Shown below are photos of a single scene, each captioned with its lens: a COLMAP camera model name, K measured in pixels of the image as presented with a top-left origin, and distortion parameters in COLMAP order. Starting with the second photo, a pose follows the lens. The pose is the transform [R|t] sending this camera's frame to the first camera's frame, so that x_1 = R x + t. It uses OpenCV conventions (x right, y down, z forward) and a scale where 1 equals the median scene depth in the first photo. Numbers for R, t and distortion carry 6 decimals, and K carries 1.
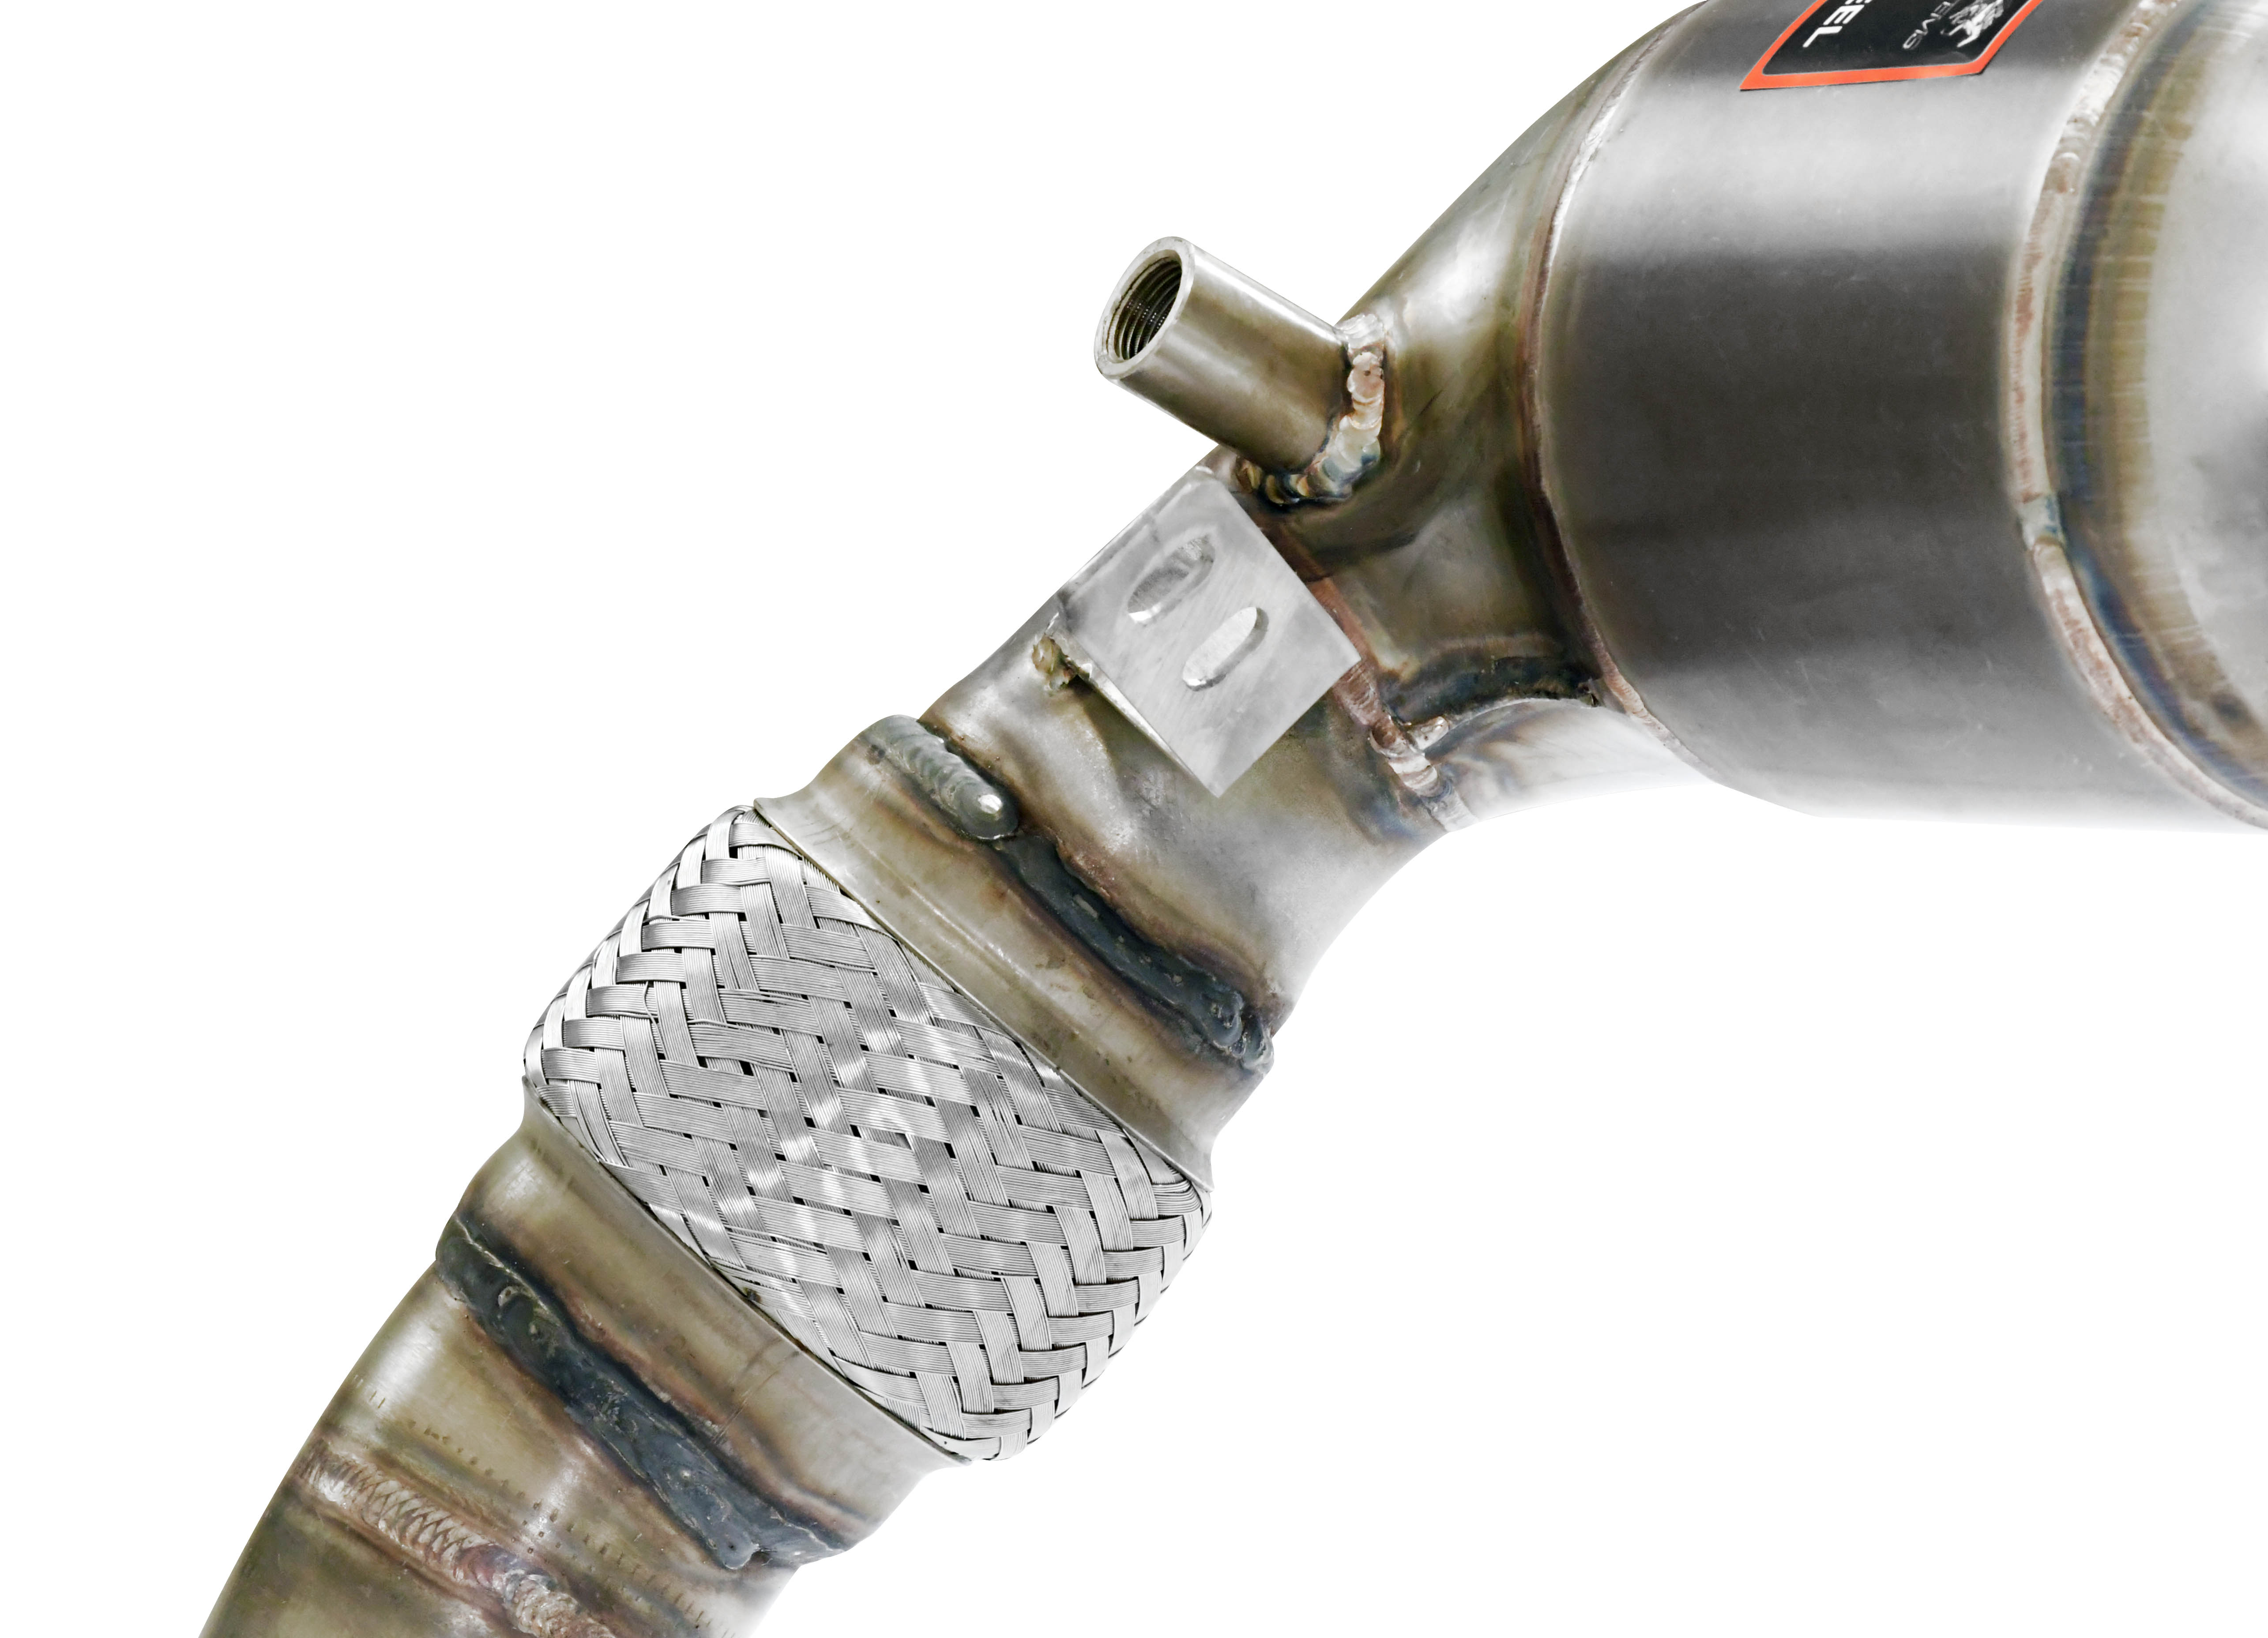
lens RADIAL K [[7571.4, 0, 1133.3], [0, 7571.4, 820.3], [0, 0, 1]] dist [-0.207647, 0.000000]
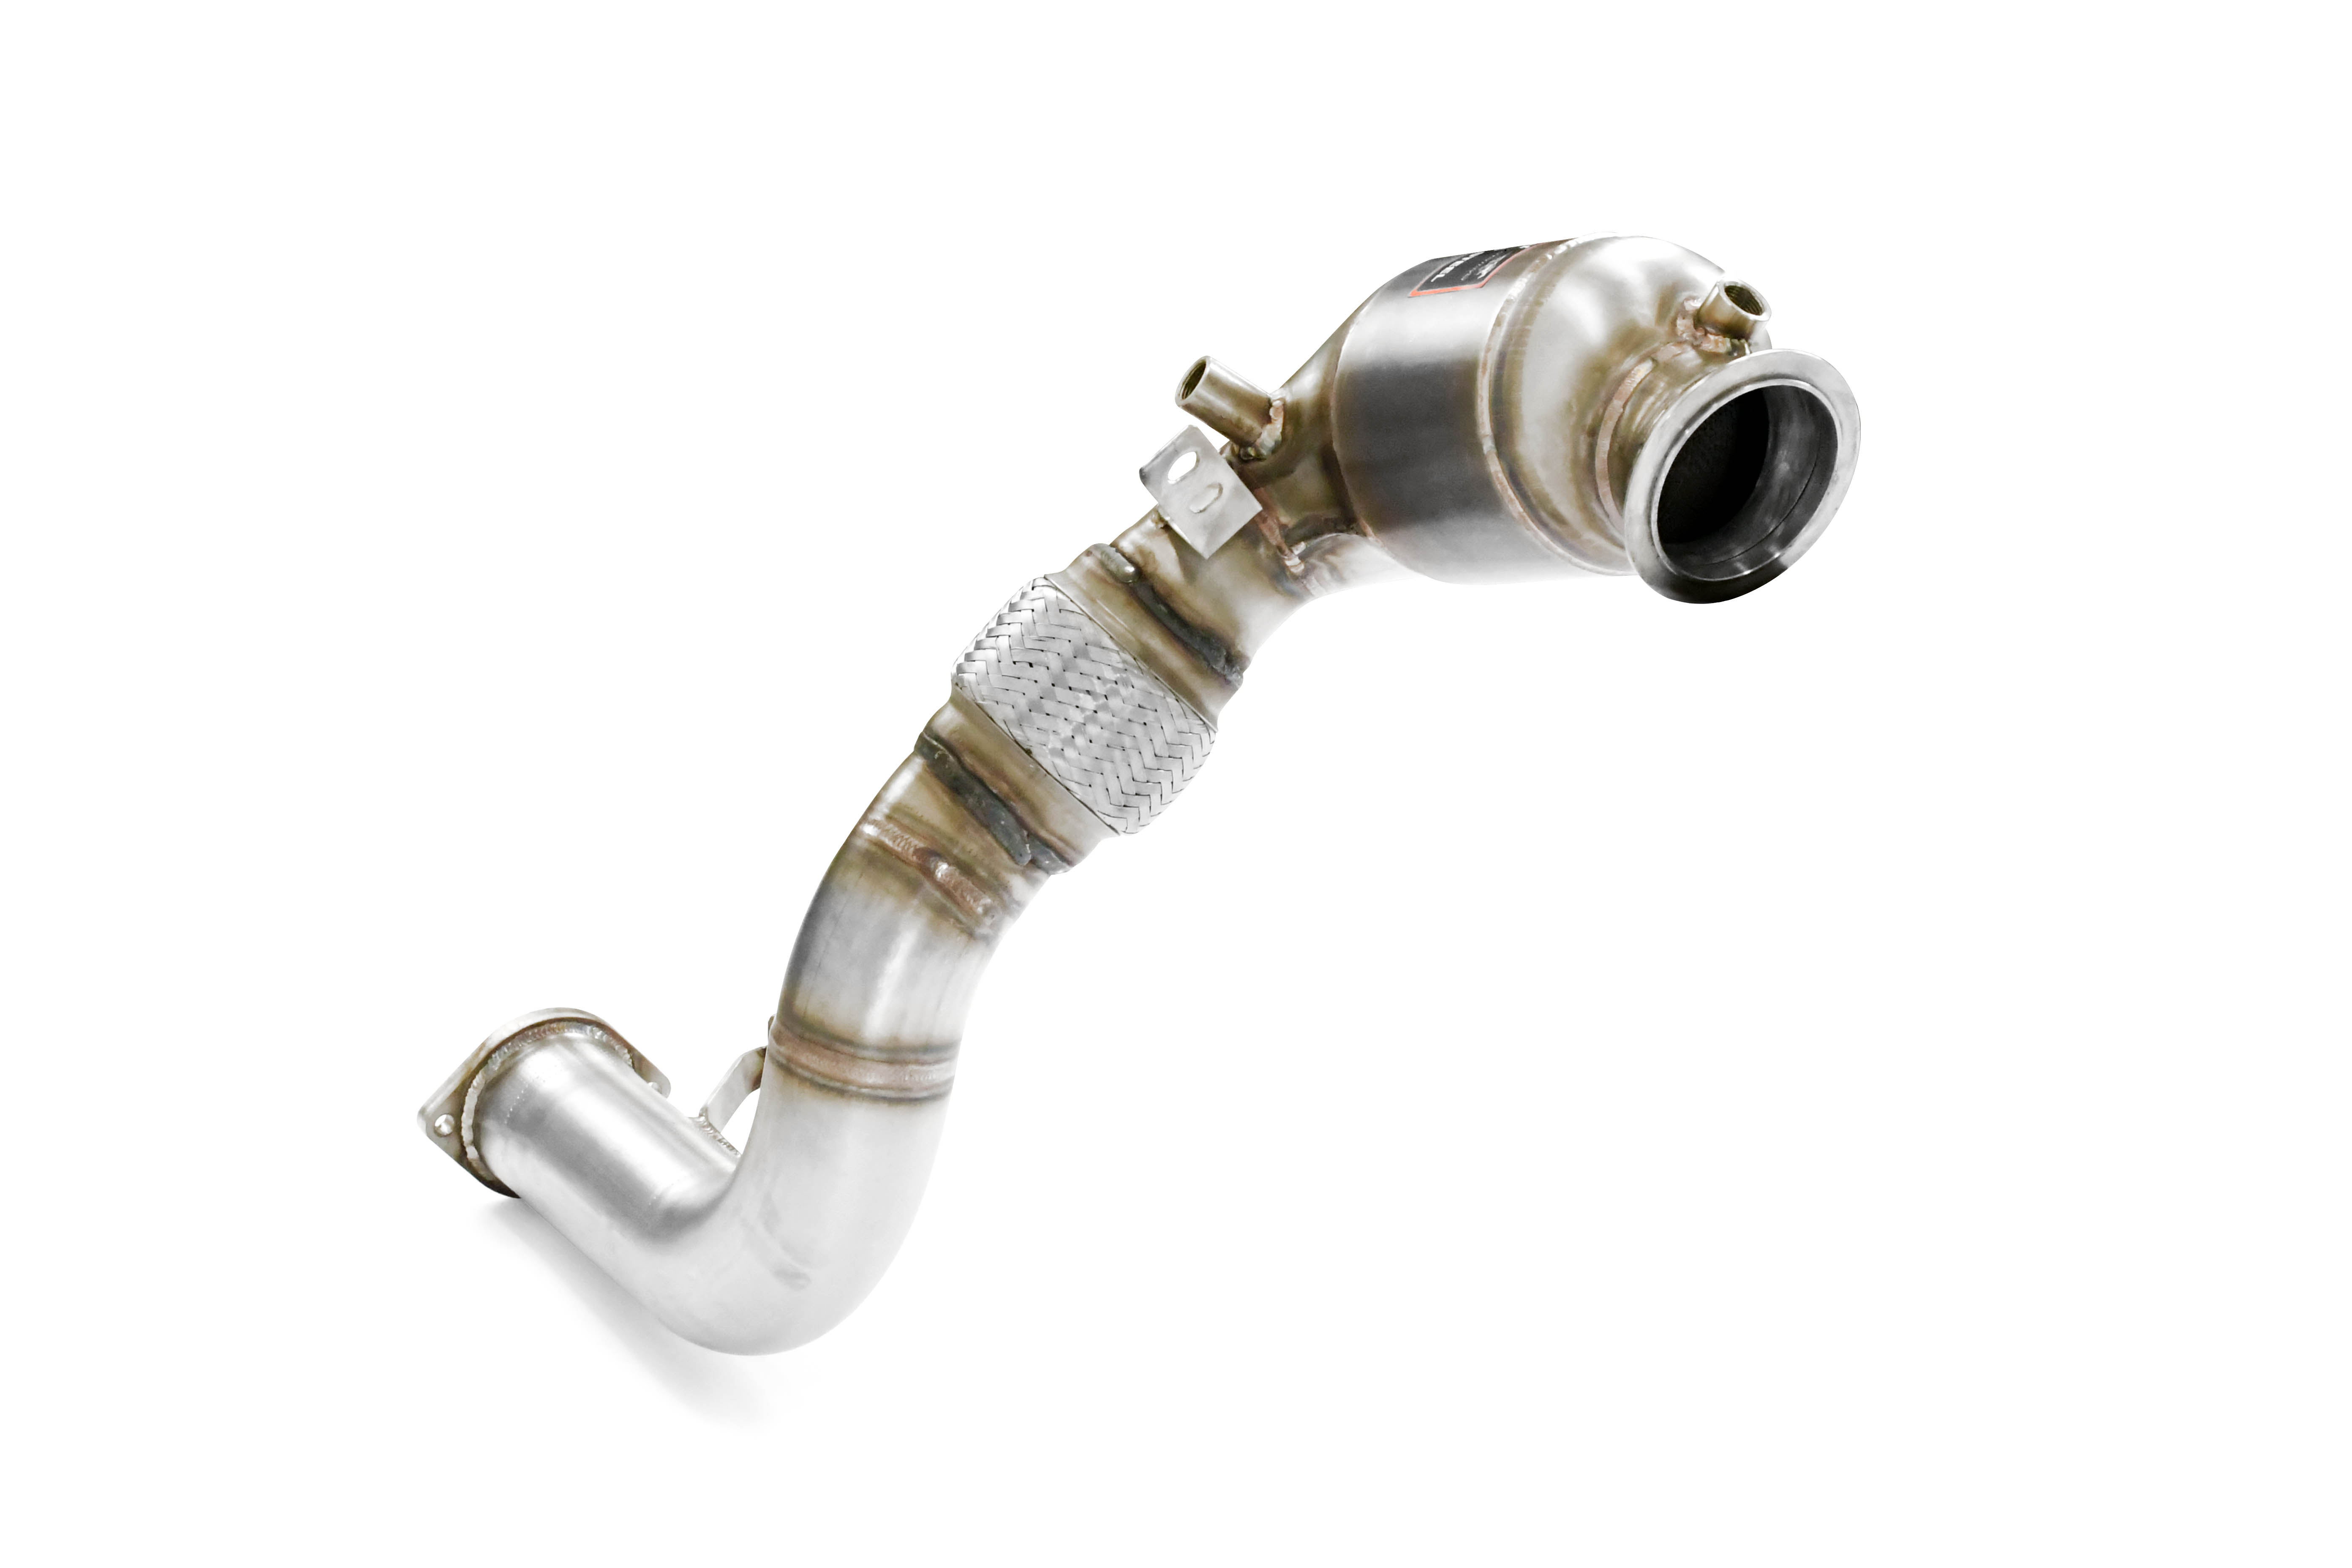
lens RADIAL K [[5243.3, 0, 1174.4], [0, 5243.3, 785.0], [0, 0, 1]] dist [-0.524840, 0.000000]
pose [[0.995381, 0.032460, -0.090348, 0.161587], [-0.037875, 0.997547, -0.058877, 0.176992], [0.088215, 0.062027, 0.994168, -0.786322]]
